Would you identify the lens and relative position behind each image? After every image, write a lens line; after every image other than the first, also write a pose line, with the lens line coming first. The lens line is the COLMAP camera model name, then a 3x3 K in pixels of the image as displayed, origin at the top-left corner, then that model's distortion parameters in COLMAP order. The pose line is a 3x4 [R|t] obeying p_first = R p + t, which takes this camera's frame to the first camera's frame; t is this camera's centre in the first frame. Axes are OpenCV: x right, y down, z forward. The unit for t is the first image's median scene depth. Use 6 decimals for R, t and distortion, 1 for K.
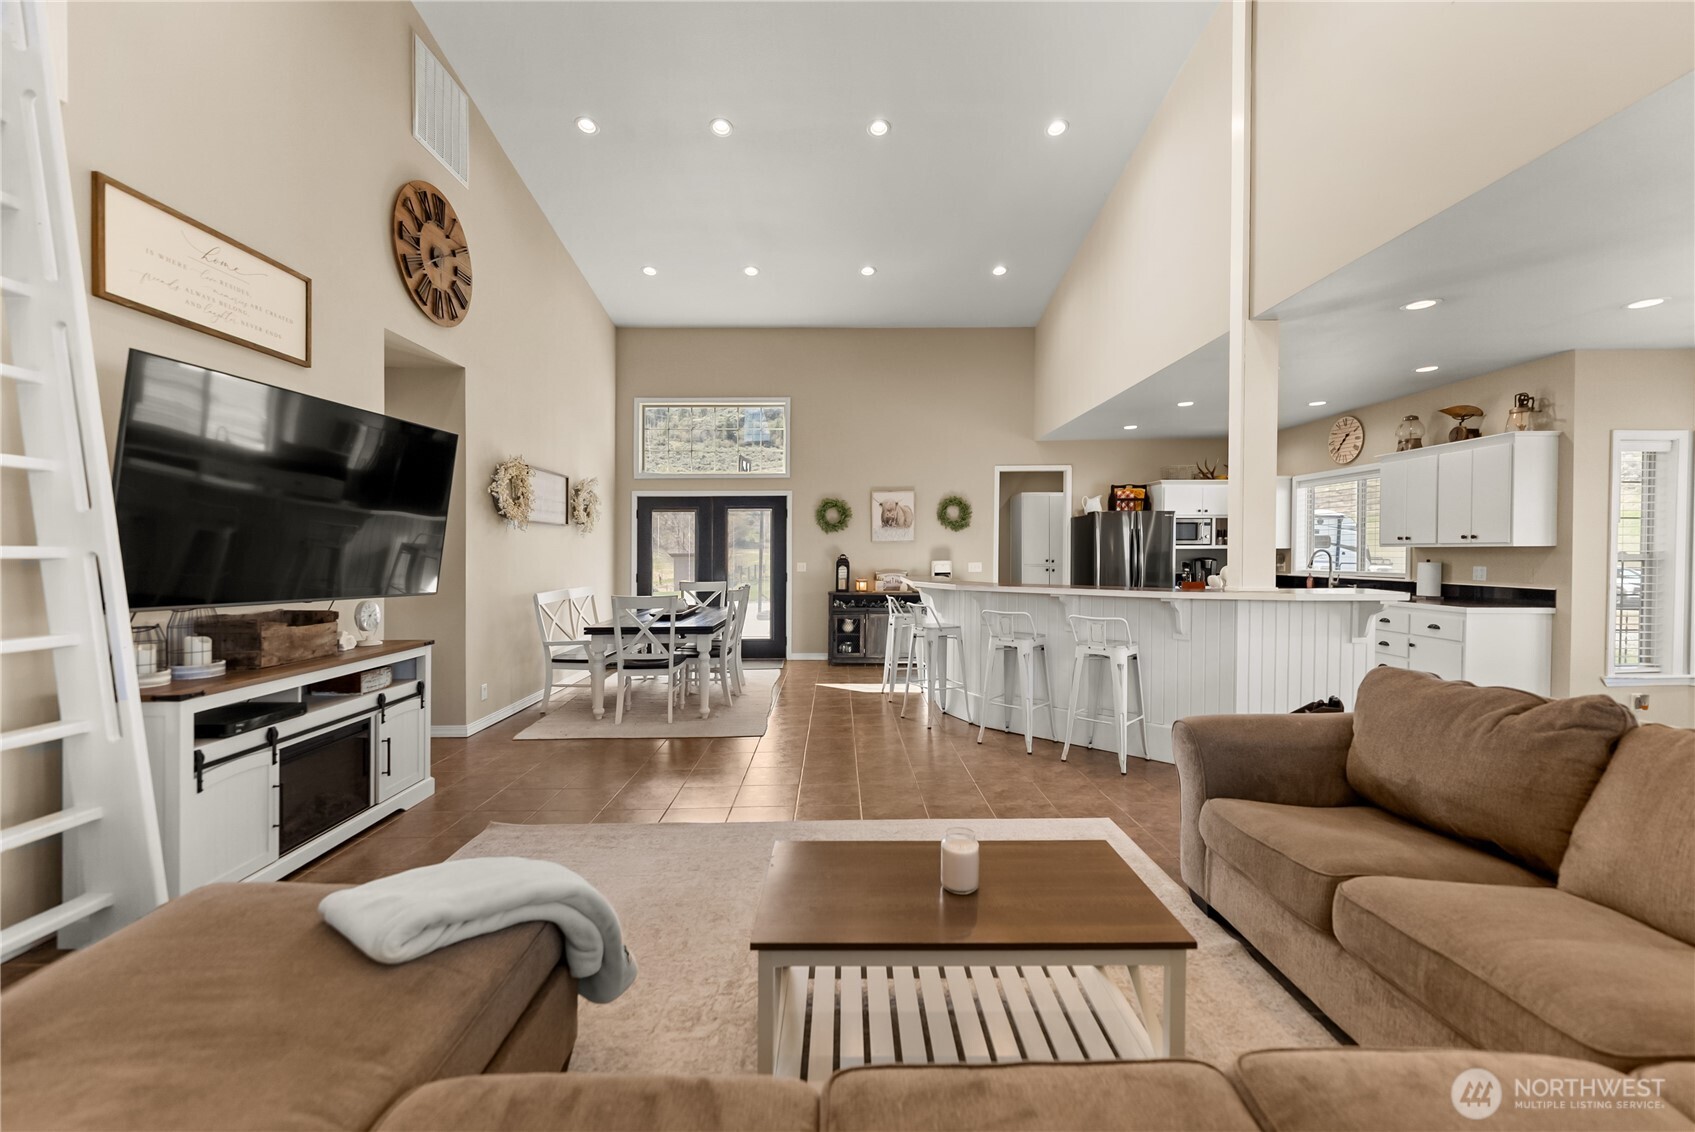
lens RADIAL K [[707.4, 0, 857.4], [0, 707.4, 565.4], [0, 0, 1]] dist [0.000043, -0.000839]
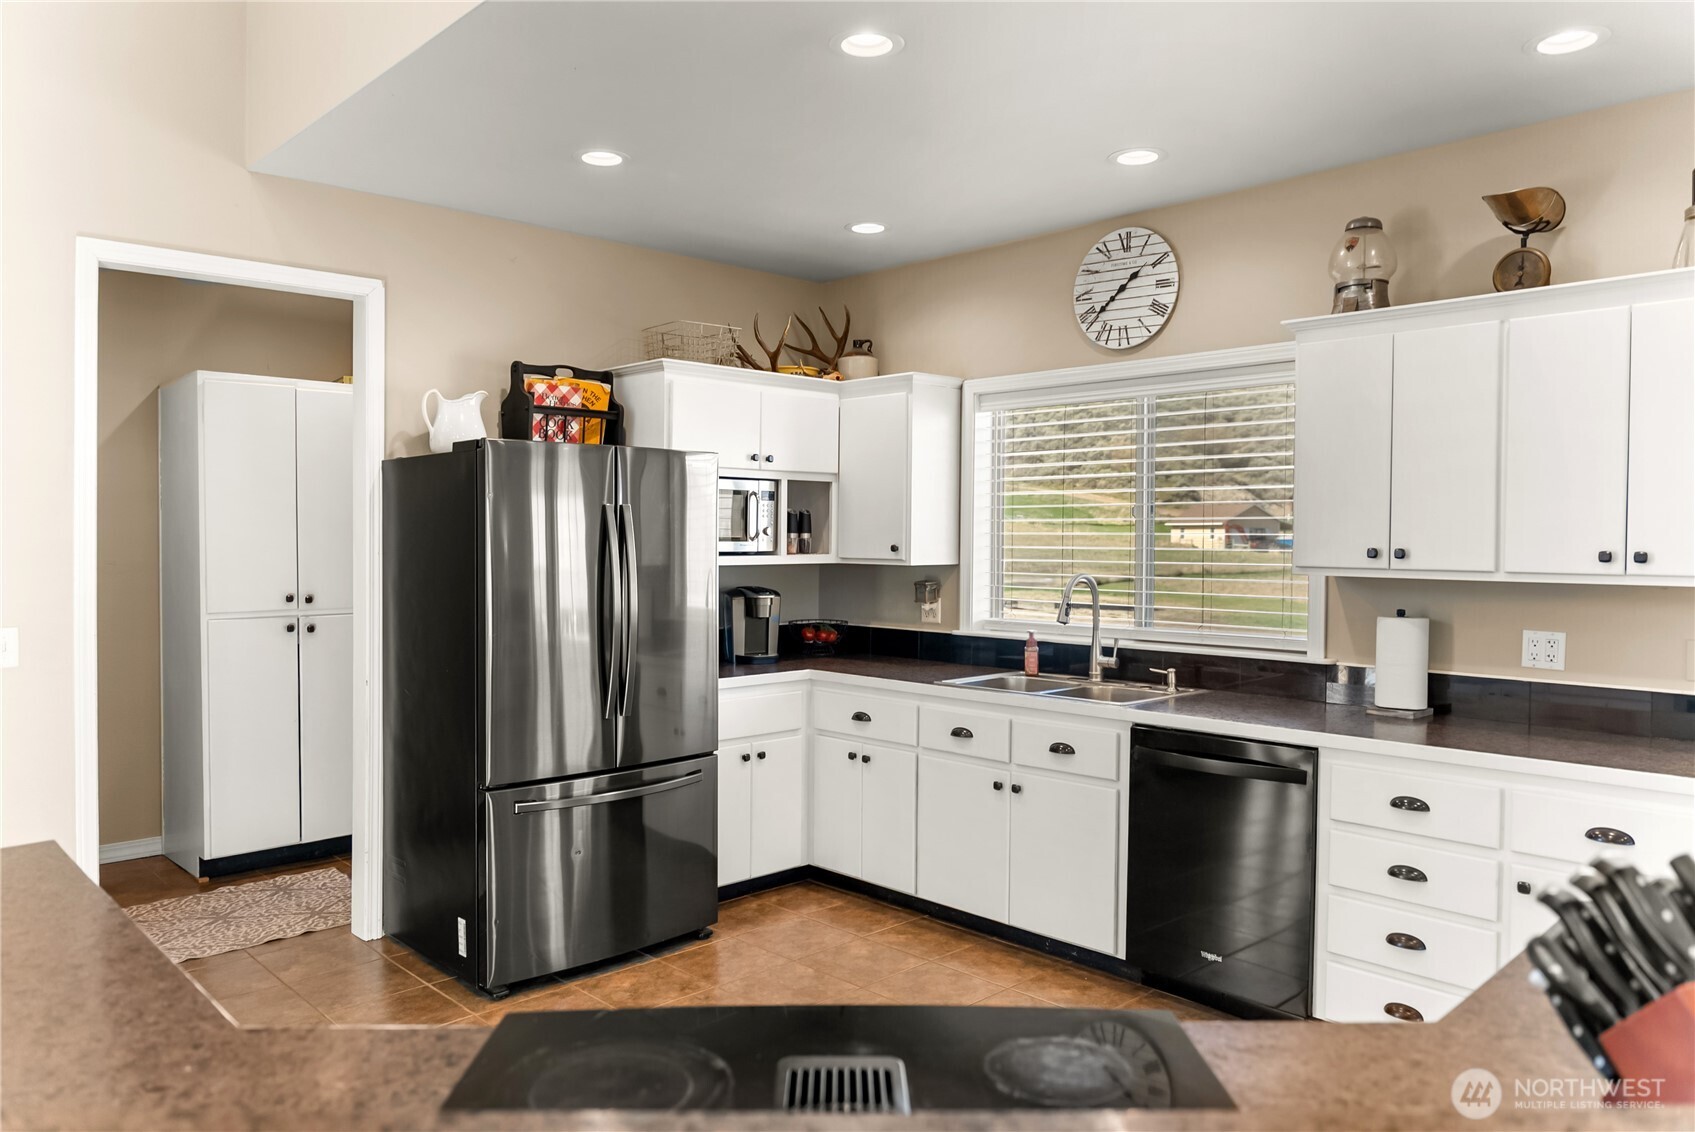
lens RADIAL K [[1171.1, 0, 833.5], [0, 1171.1, 559.5], [0, 0, 1]] dist [-0.006372, -0.005960]
pose [[0.754199, -0.002553, 0.656641, 0.151326], [0.002892, 0.999996, 0.000565, -0.030625], [-0.656640, 0.001473, 0.754203, 0.619139]]
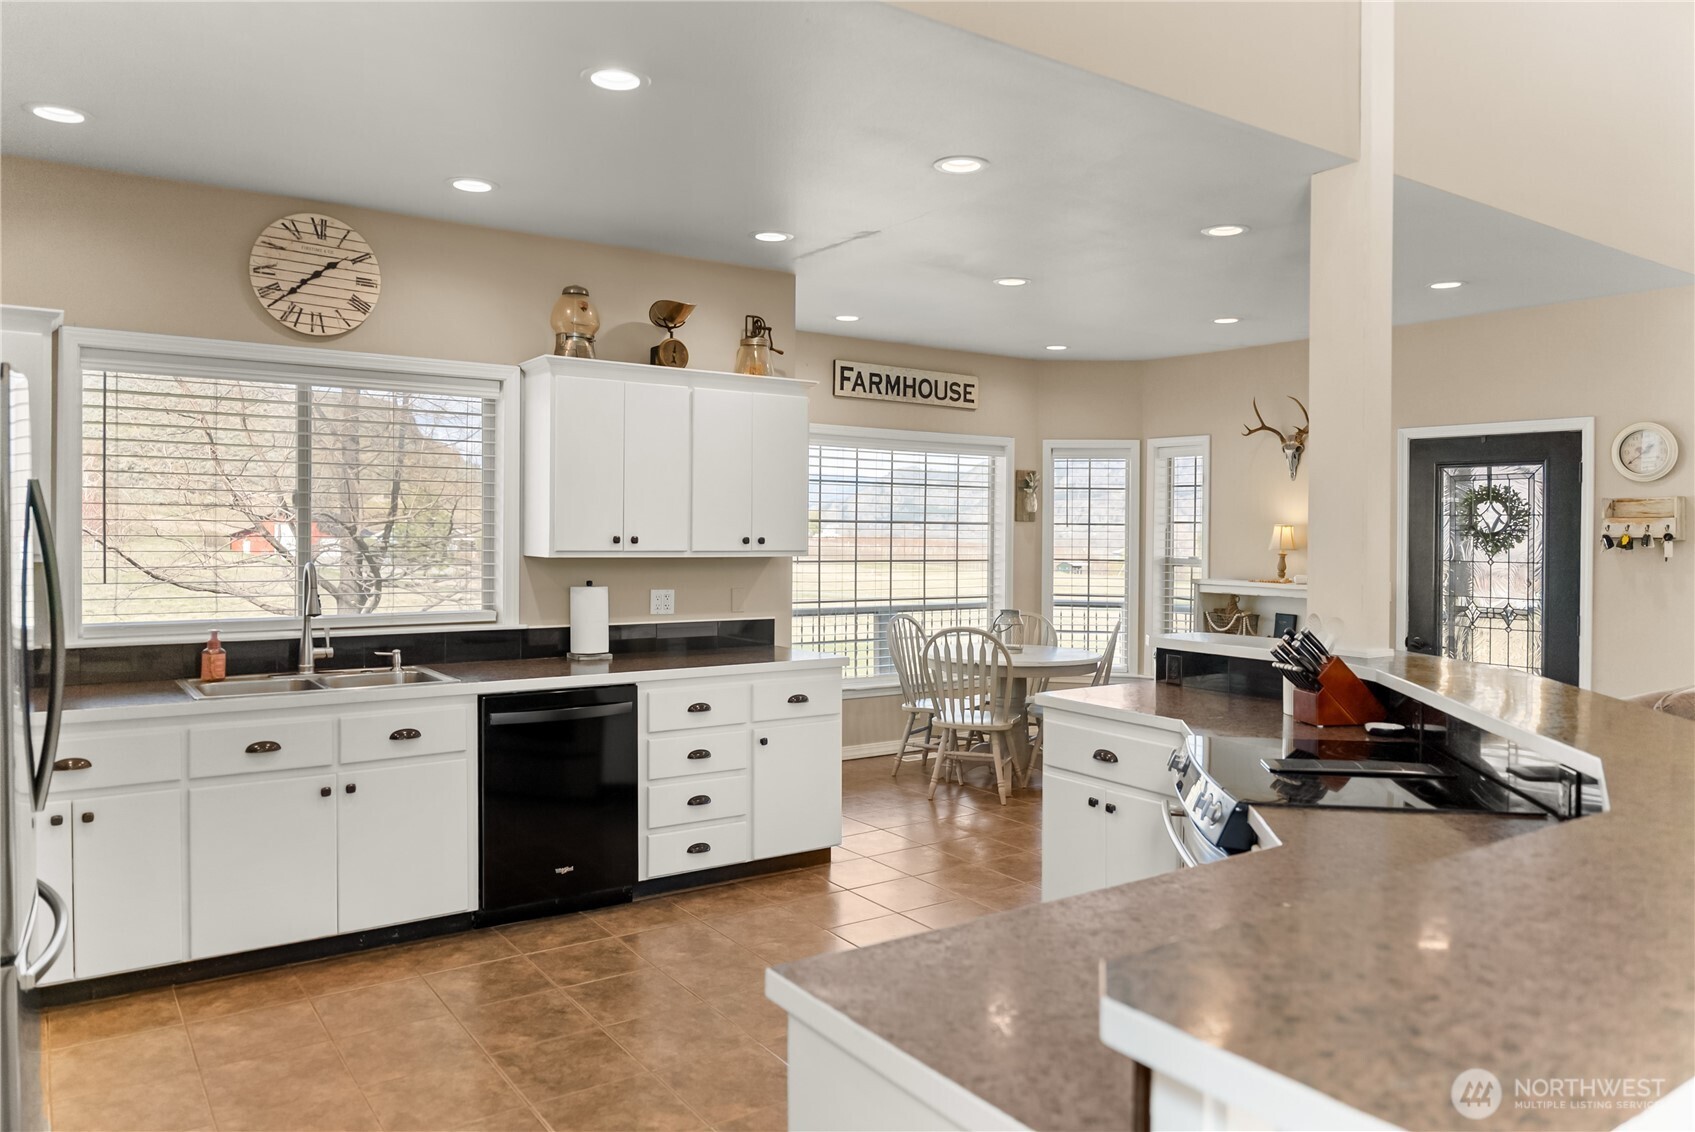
lens RADIAL K [[1171.1, 0, 861.2], [0, 1171.1, 536.2], [0, 0, 1]] dist [-0.006372, -0.005960]
pose [[-0.542317, -0.003379, 0.840167, 0.002230], [0.009884, 0.999897, 0.010402, -0.040015], [-0.840116, 0.013946, -0.542228, 1.086885]]
